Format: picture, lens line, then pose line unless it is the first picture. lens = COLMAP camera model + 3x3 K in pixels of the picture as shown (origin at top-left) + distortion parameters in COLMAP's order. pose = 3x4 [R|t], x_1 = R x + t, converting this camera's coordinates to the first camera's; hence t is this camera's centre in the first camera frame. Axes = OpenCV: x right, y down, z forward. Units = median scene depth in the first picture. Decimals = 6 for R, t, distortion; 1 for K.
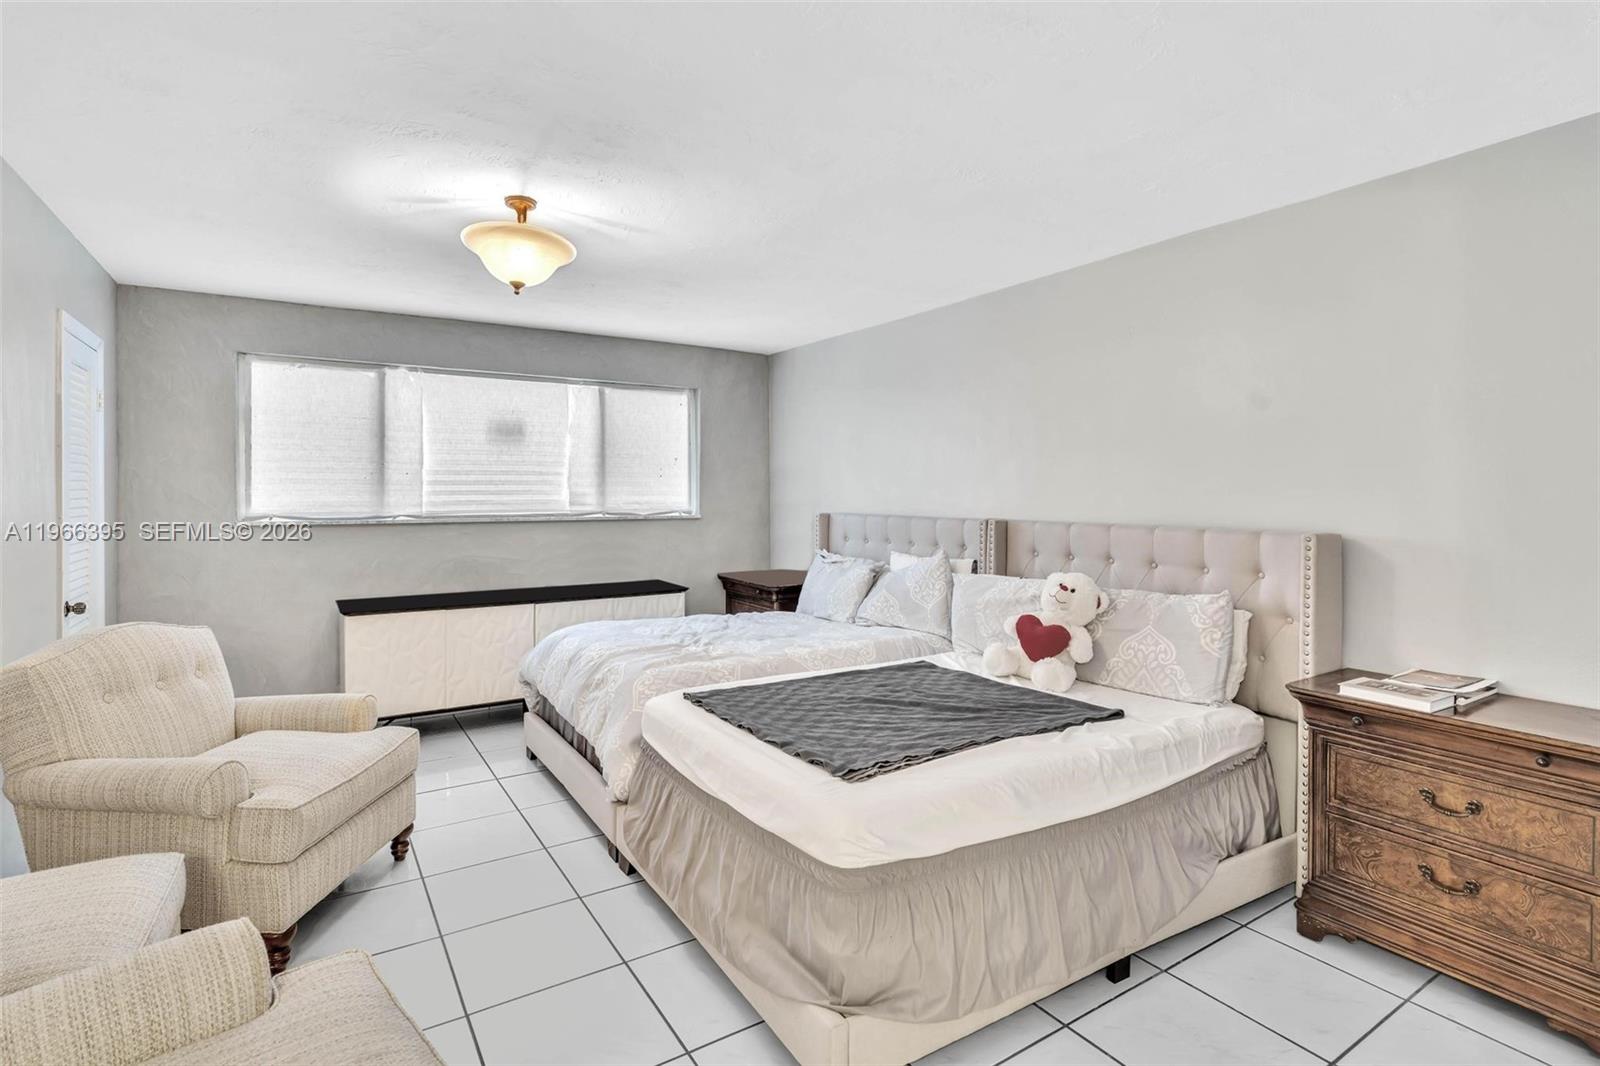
lens RADIAL K [[803.1, 0, 805.1], [0, 803.1, 499.4], [0, 0, 1]] dist [-0.000785, 0.000787]
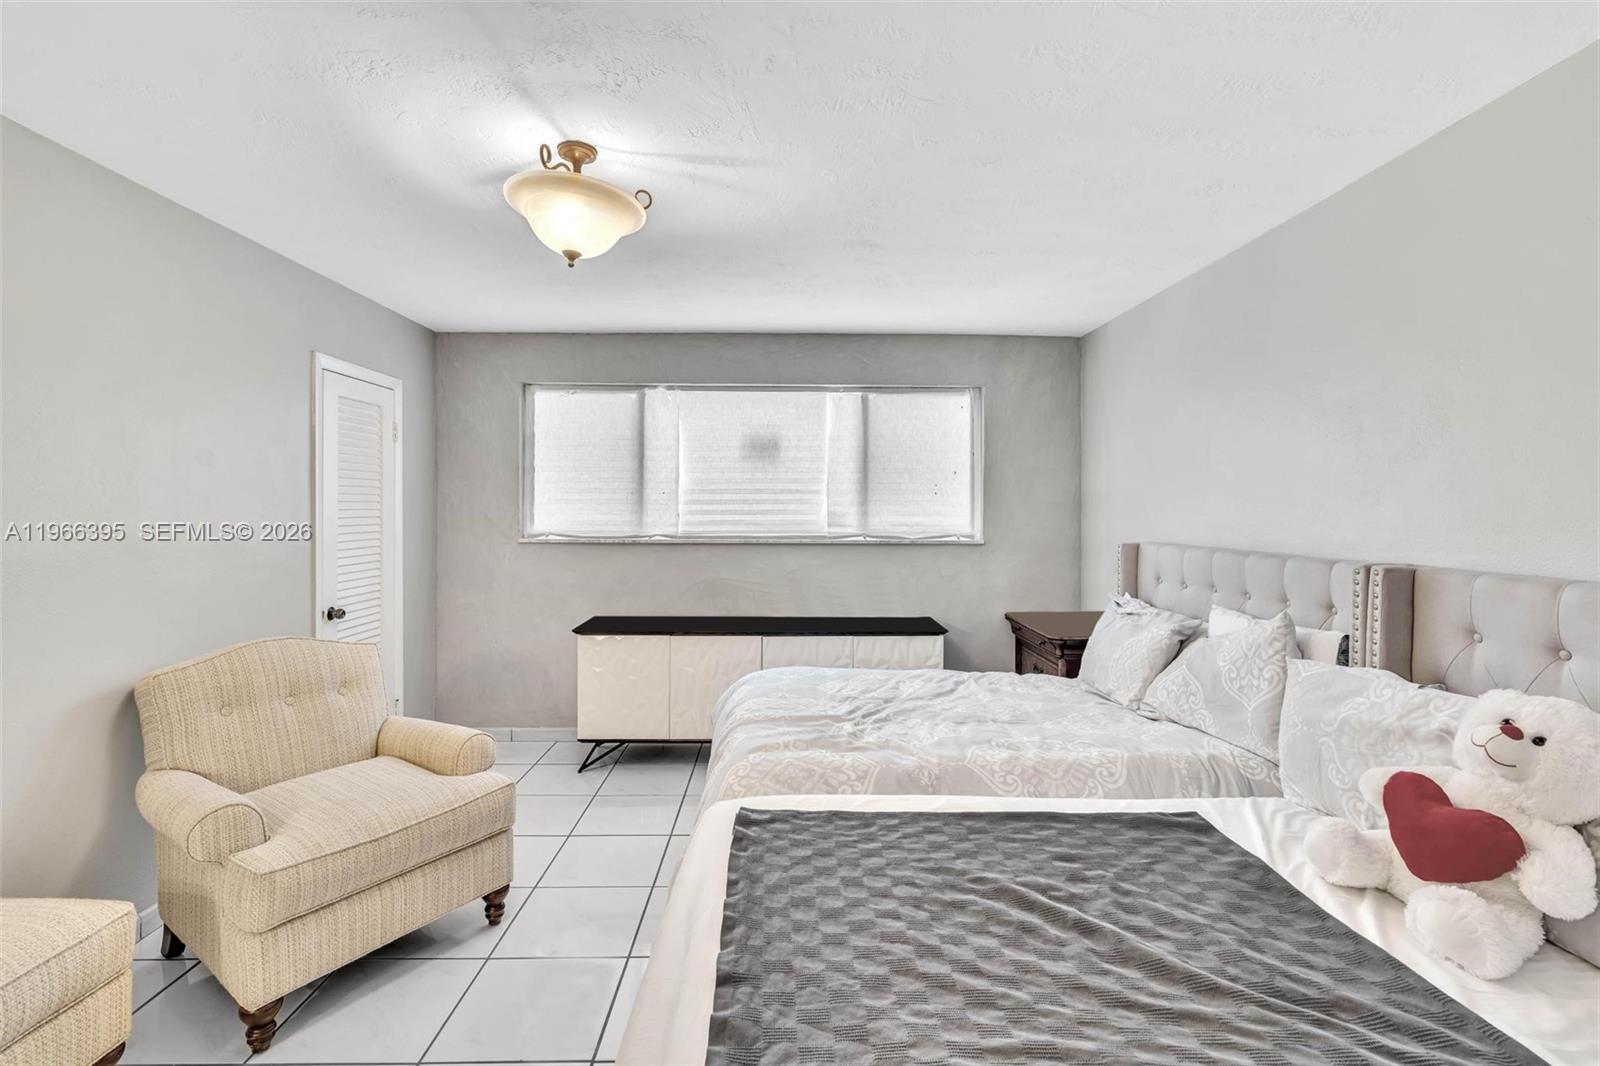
lens RADIAL K [[752.6, 0, 799.2], [0, 752.6, 515.3], [0, 0, 1]] dist [-0.005463, 0.000736]
pose [[0.845878, 0.005297, -0.533351, 0.146144], [-0.006530, 0.999979, -0.000424, -0.005336], [0.533337, 0.003841, 0.845894, 0.304129]]
